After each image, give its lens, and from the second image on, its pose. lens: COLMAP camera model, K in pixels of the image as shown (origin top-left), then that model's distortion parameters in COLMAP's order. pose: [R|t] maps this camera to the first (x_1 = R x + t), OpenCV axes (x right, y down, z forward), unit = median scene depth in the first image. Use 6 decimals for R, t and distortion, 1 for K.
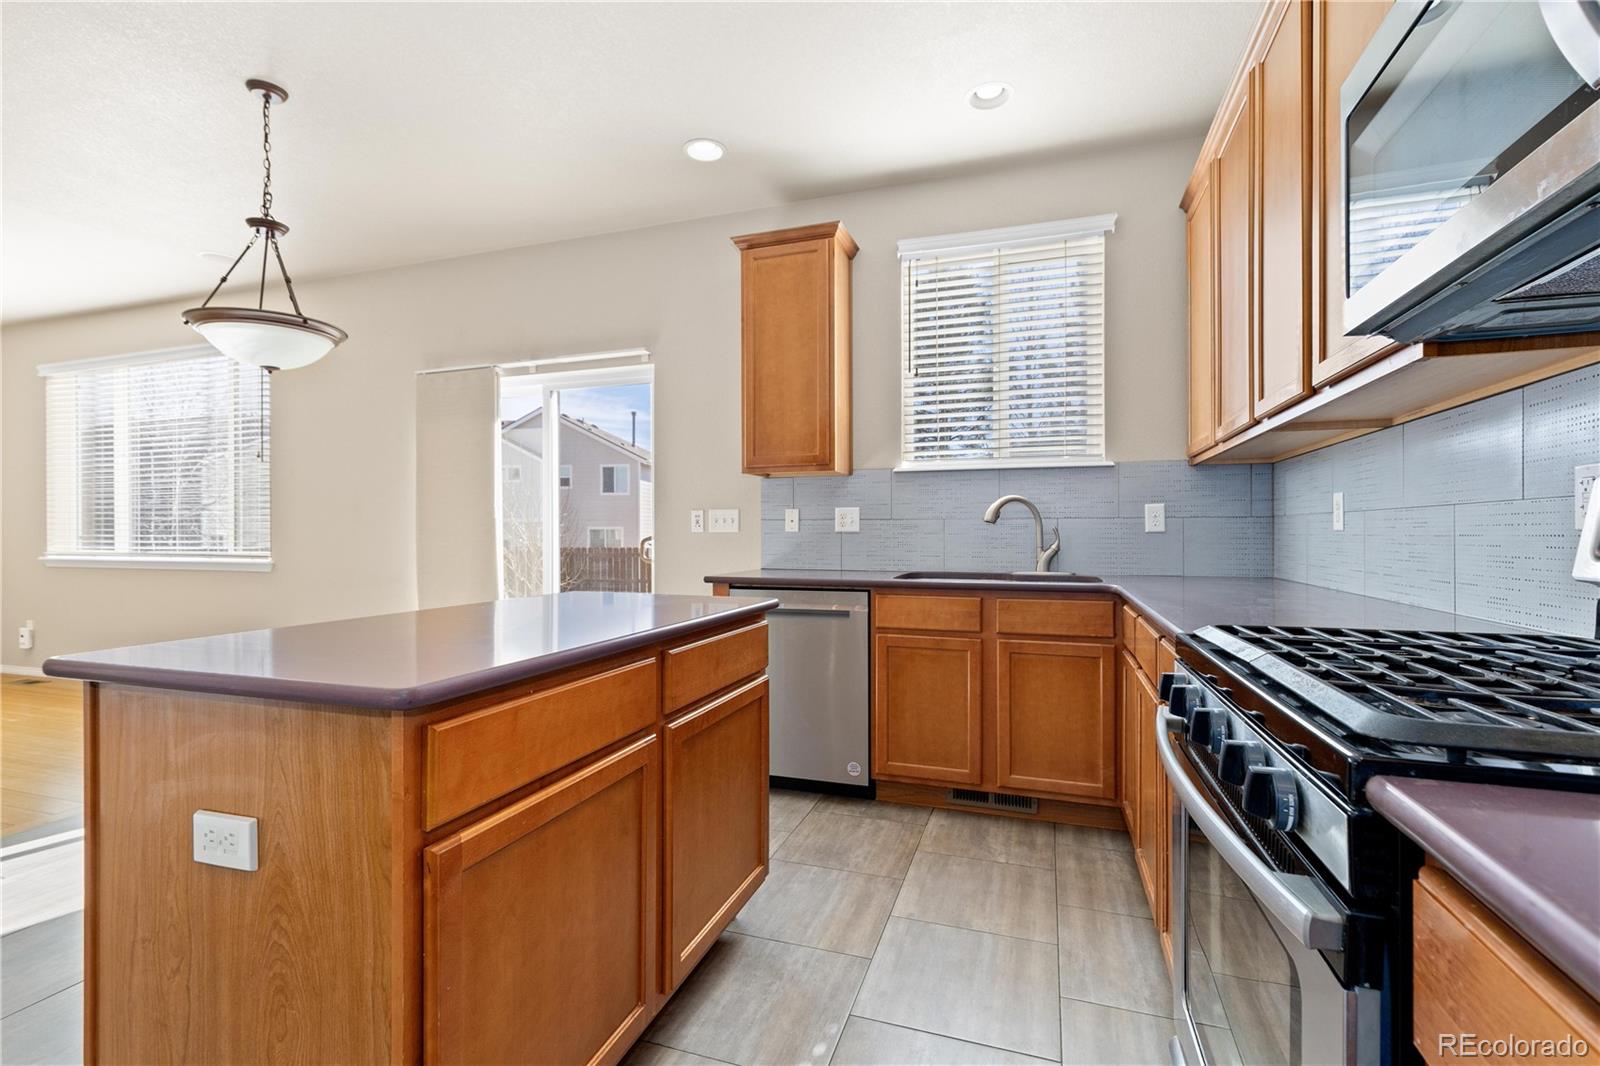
lens RADIAL K [[729.2, 0, 799.4], [0, 729.2, 535.3], [0, 0, 1]] dist [0.006689, -0.000925]
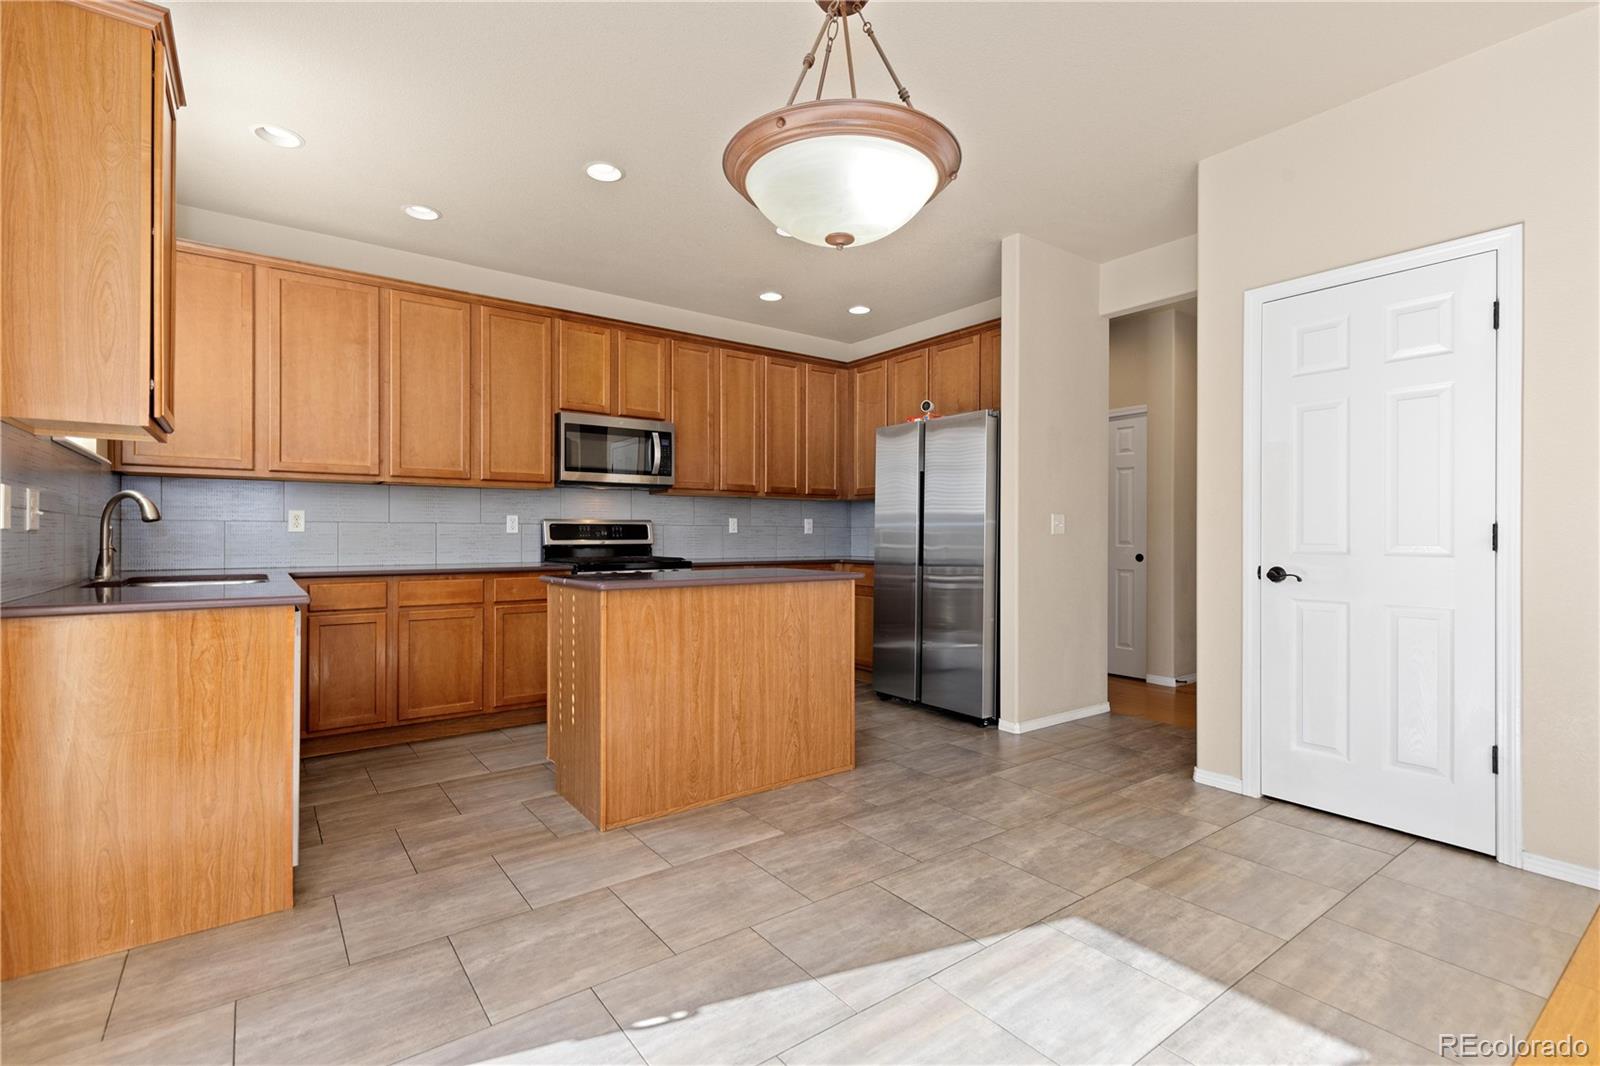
lens RADIAL K [[729.2, 0, 793.6], [0, 729.2, 533.5], [0, 0, 1]] dist [0.006689, -0.000925]
pose [[-0.820626, 0.001190, 0.571464, -0.775874], [0.001253, 0.999999, -0.000283, -0.001117], [-0.571464, 0.000484, -0.820627, 1.123931]]
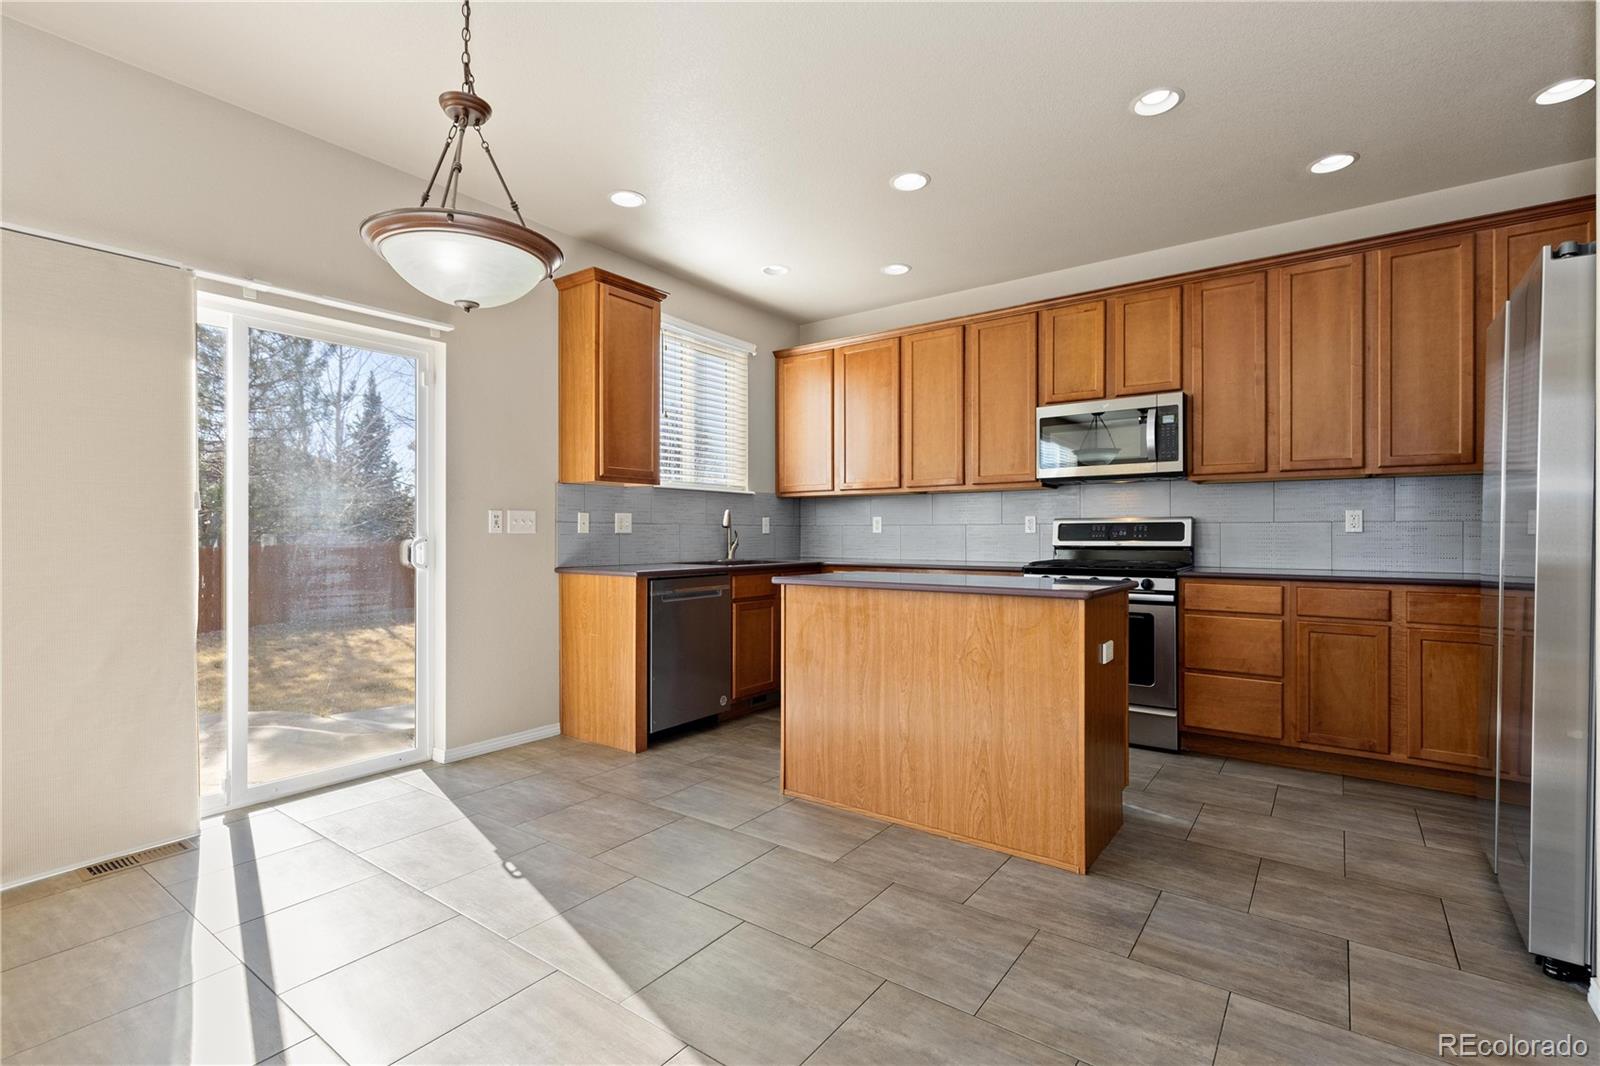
lens RADIAL K [[729.2, 0, 790.8], [0, 729.2, 533.4], [0, 0, 1]] dist [0.006689, -0.000925]
pose [[0.303803, 0.002754, 0.952731, -1.000623], [0.002181, 0.999991, -0.003586, 0.000690], [-0.952732, 0.003167, 0.303794, 0.359359]]
